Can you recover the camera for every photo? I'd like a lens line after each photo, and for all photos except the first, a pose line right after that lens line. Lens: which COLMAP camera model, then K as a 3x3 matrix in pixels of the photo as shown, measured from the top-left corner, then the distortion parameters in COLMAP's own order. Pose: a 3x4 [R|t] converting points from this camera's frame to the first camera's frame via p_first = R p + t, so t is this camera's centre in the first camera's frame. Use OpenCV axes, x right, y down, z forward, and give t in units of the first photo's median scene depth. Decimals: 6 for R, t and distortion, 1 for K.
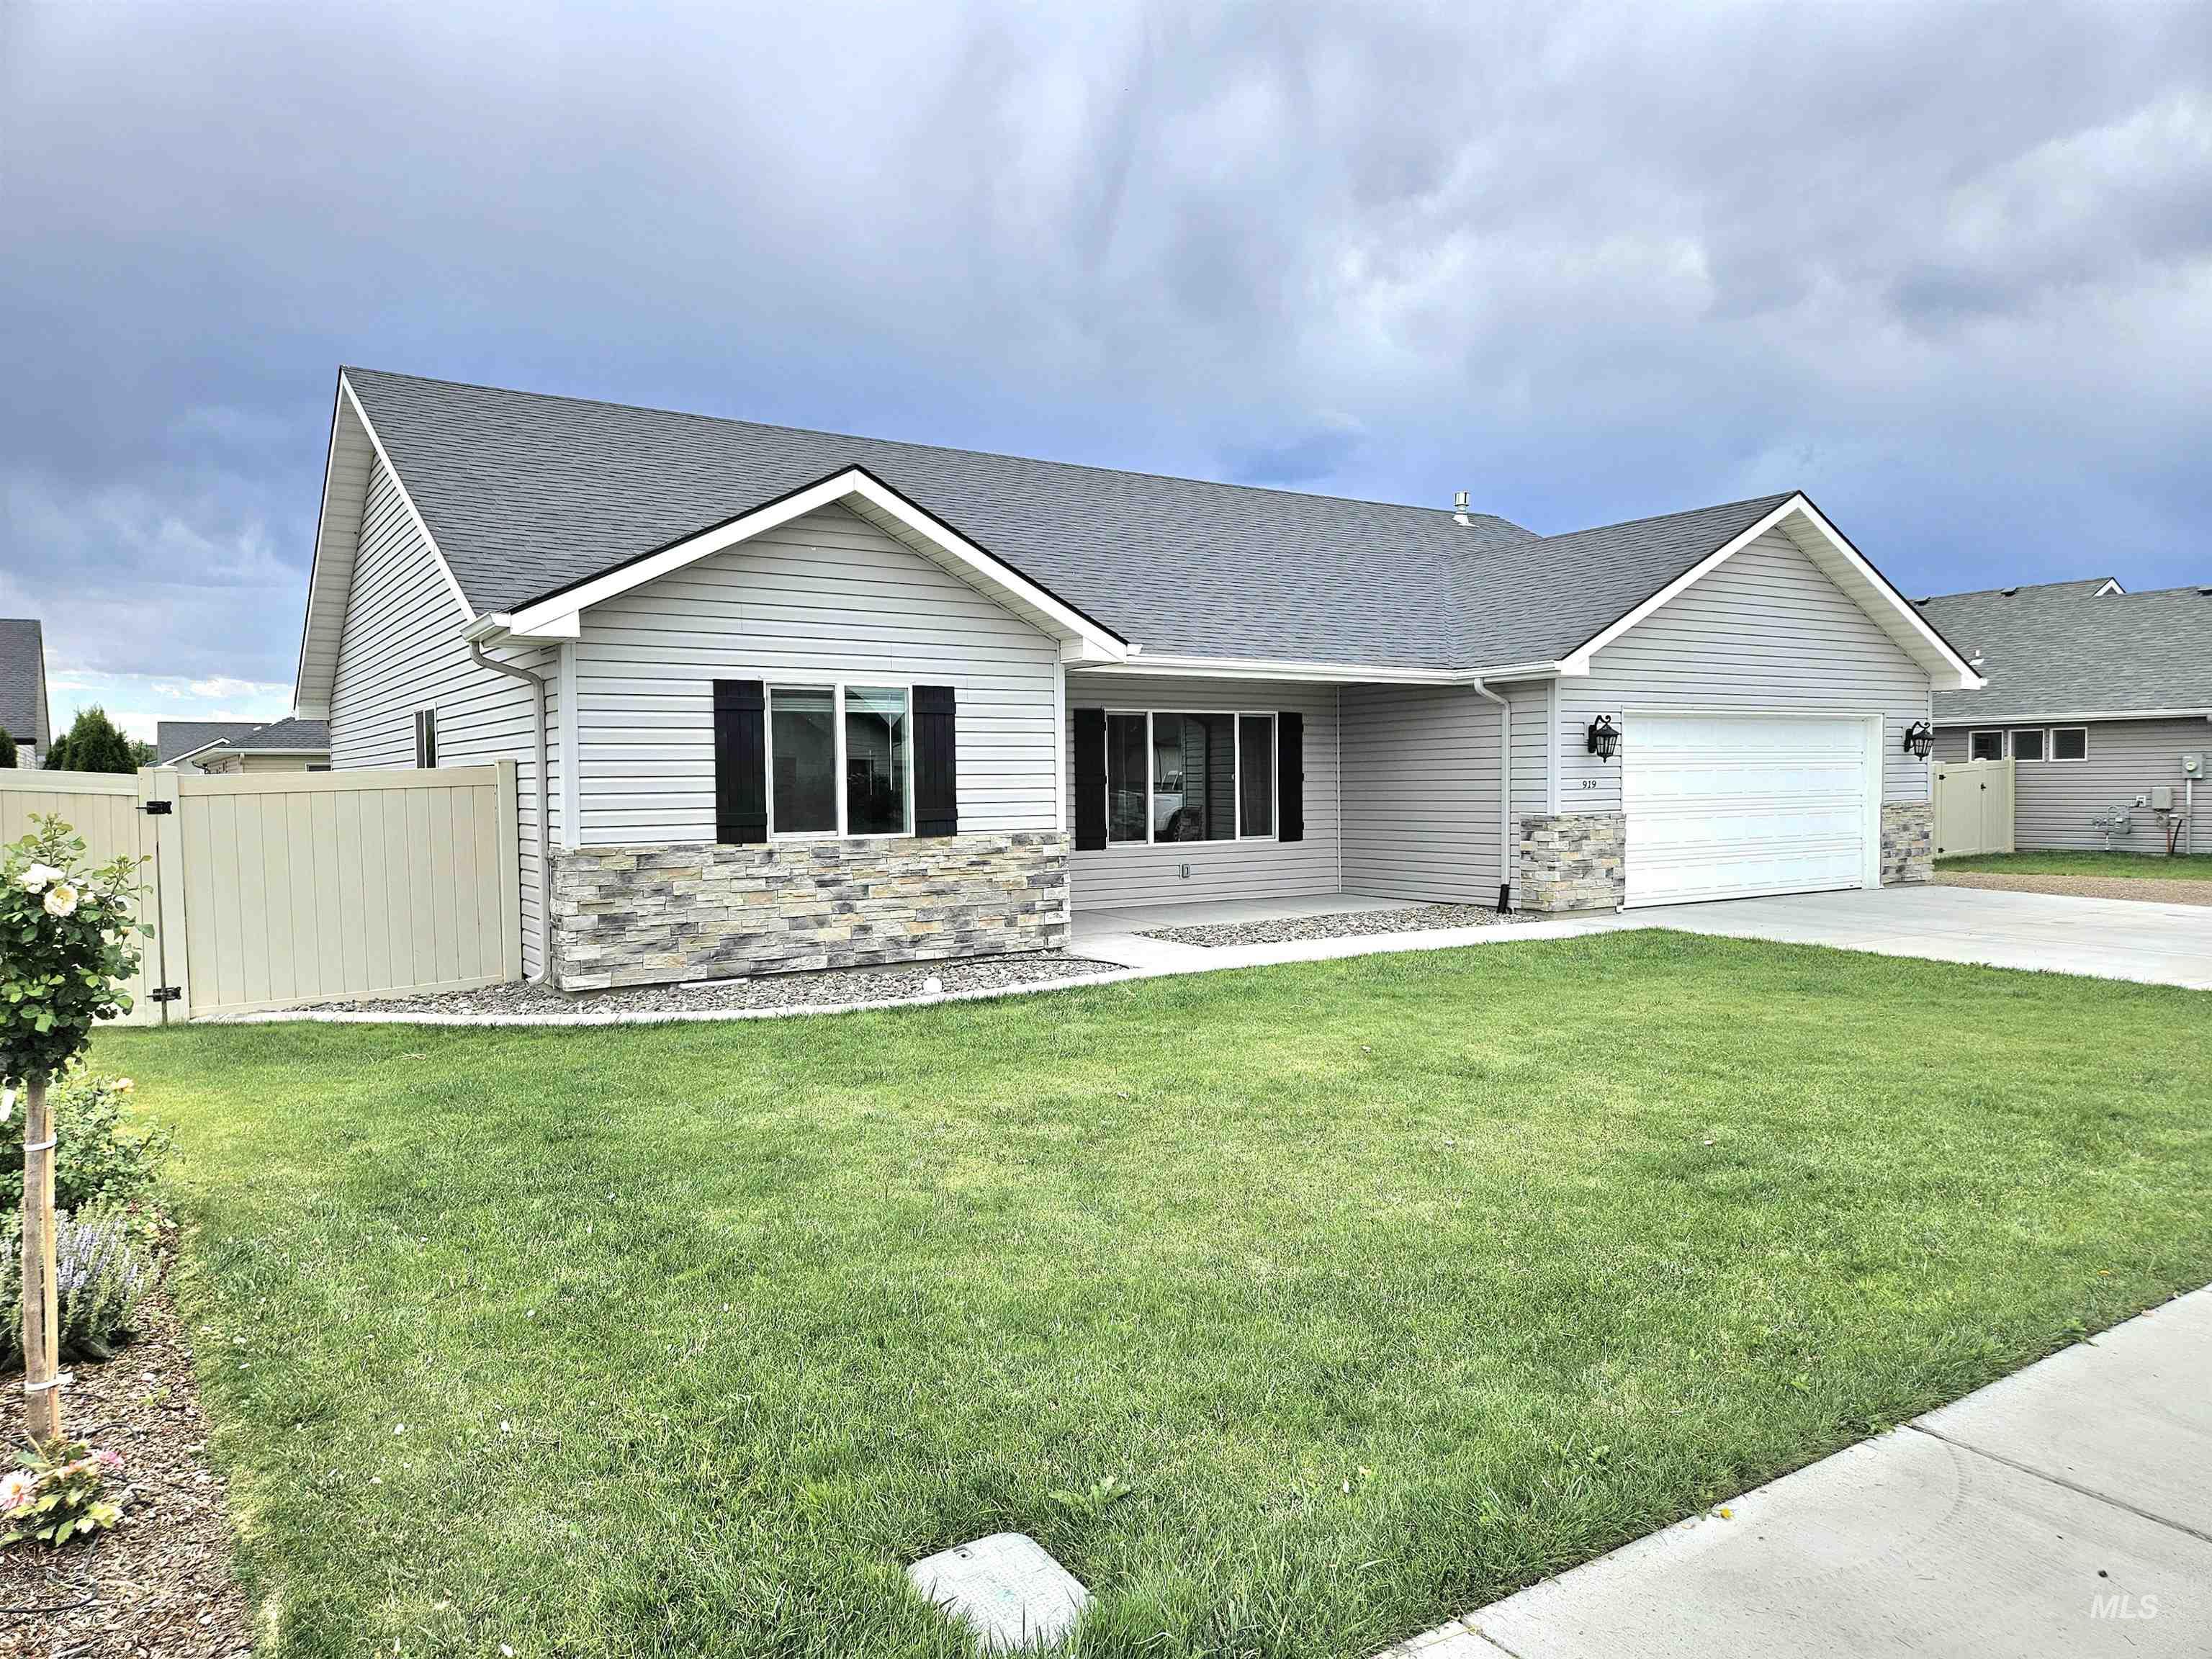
lens RADIAL K [[1487.8, 0, 1108.8], [0, 1487.8, 825.6], [0, 0, 1]] dist [0.047252, 0.000094]
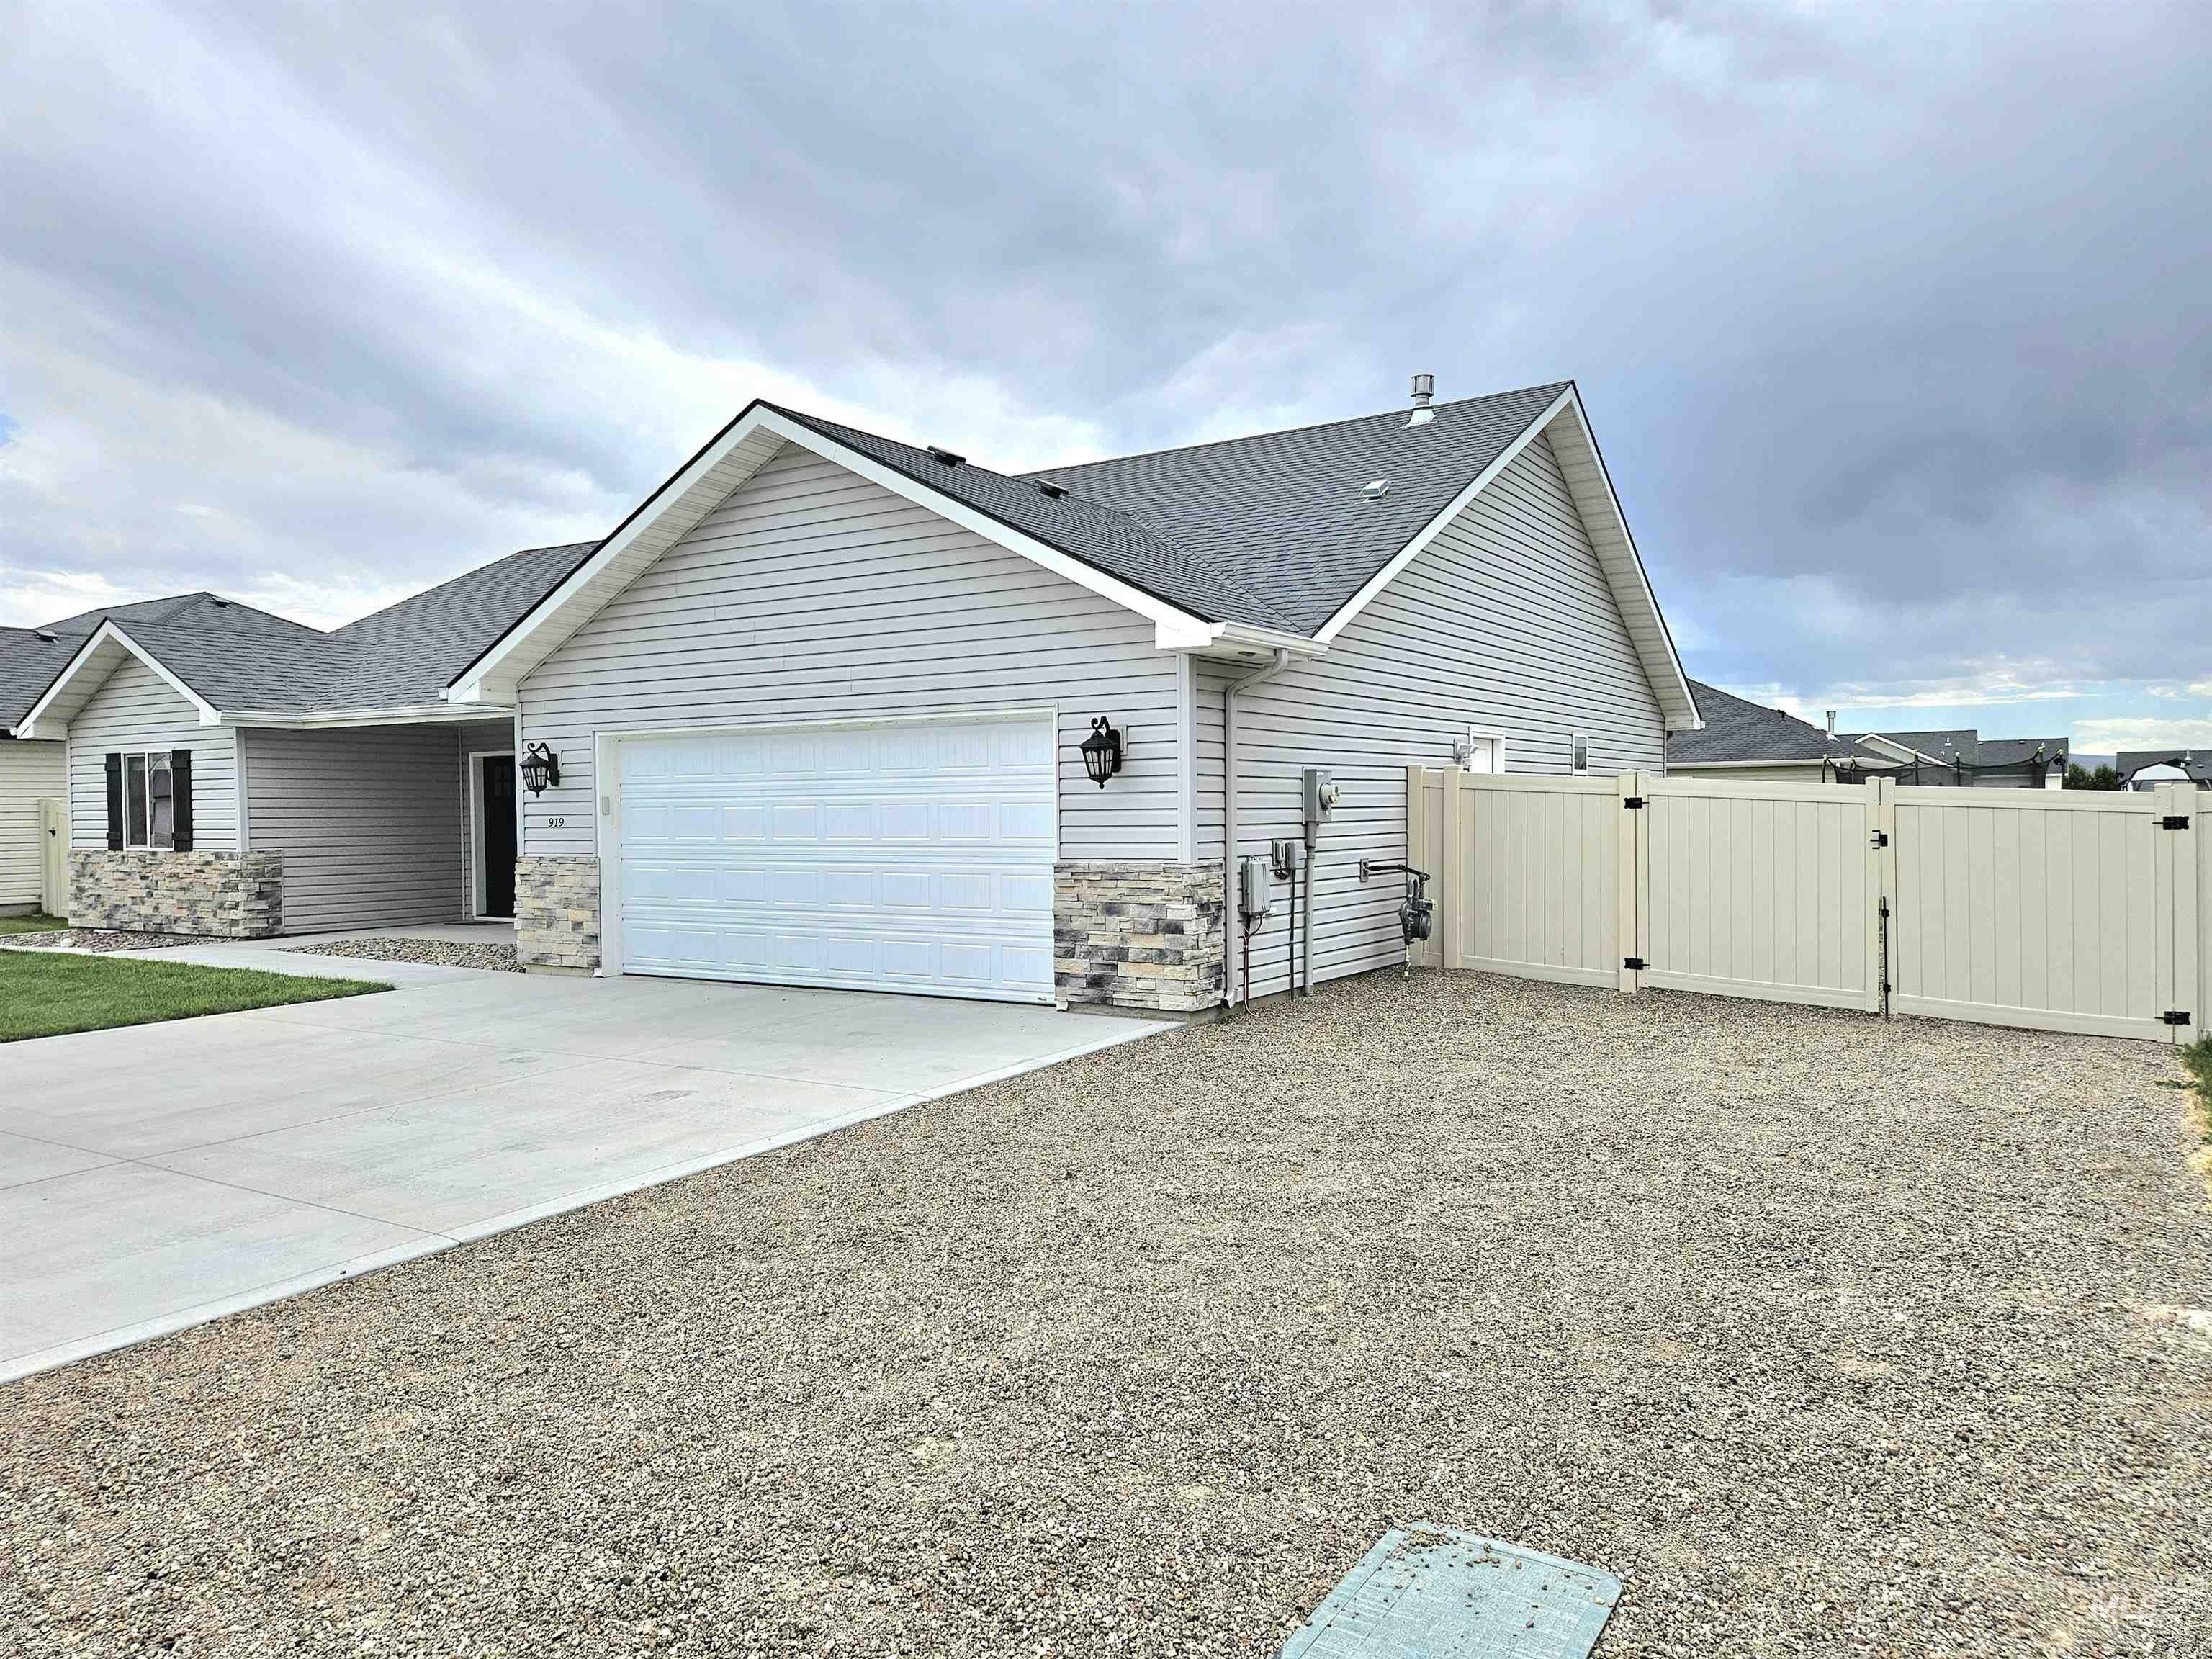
lens RADIAL K [[1487.8, 0, 1106.3], [0, 1487.8, 832.3], [0, 0, 1]] dist [0.047252, 0.000094]
pose [[0.400870, 0.023117, -0.915843, 1.554055], [-0.022535, 0.999628, 0.015368, -0.052661], [0.915858, 0.014478, 0.401242, 1.177184]]
